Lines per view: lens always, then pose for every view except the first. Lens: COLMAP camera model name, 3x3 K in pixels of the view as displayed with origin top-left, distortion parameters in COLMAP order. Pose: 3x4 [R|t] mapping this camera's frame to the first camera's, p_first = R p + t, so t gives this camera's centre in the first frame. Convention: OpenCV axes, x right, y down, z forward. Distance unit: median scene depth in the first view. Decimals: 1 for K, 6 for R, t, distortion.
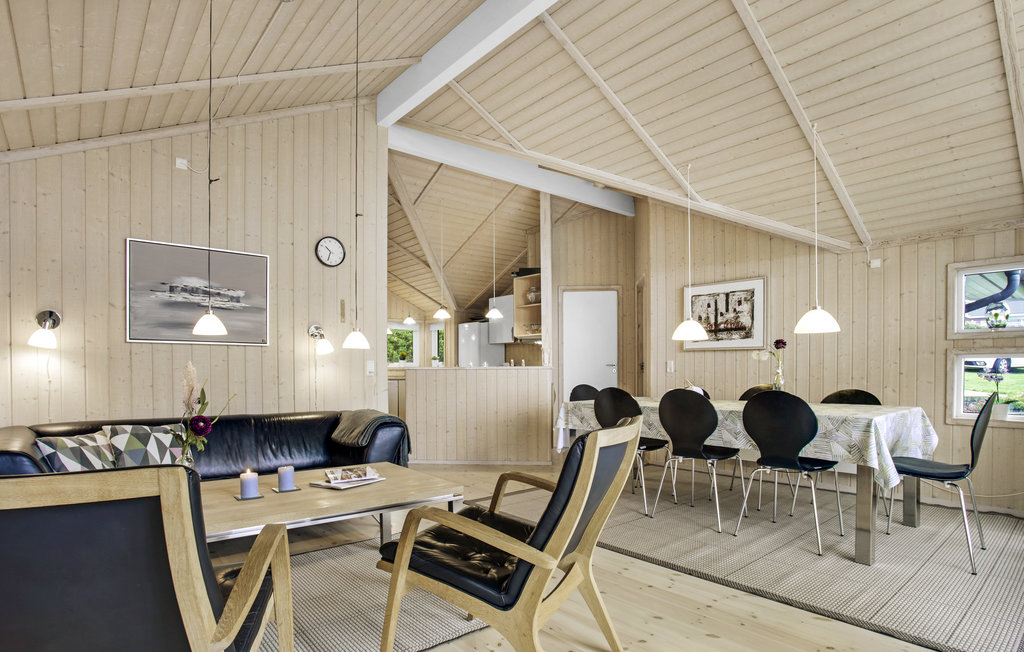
lens RADIAL K [[522.4, 0, 530.8], [0, 522.4, 372.7], [0, 0, 1]] dist [-0.000128, -0.000375]
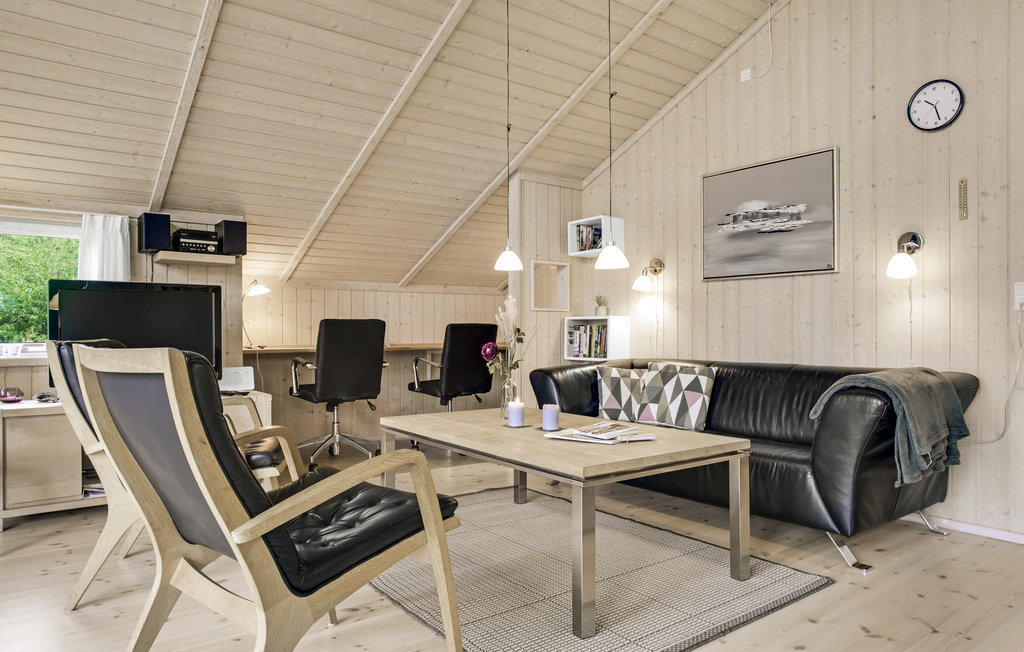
lens RADIAL K [[697.7, 0, 512.5], [0, 697.7, 324.9], [0, 0, 1]] dist [-0.004536, 0.001478]
pose [[-0.043732, -0.014805, -0.998934, 0.506029], [-0.006097, 0.999876, -0.014552, 0.040061], [0.999025, 0.005454, -0.043817, 0.646474]]
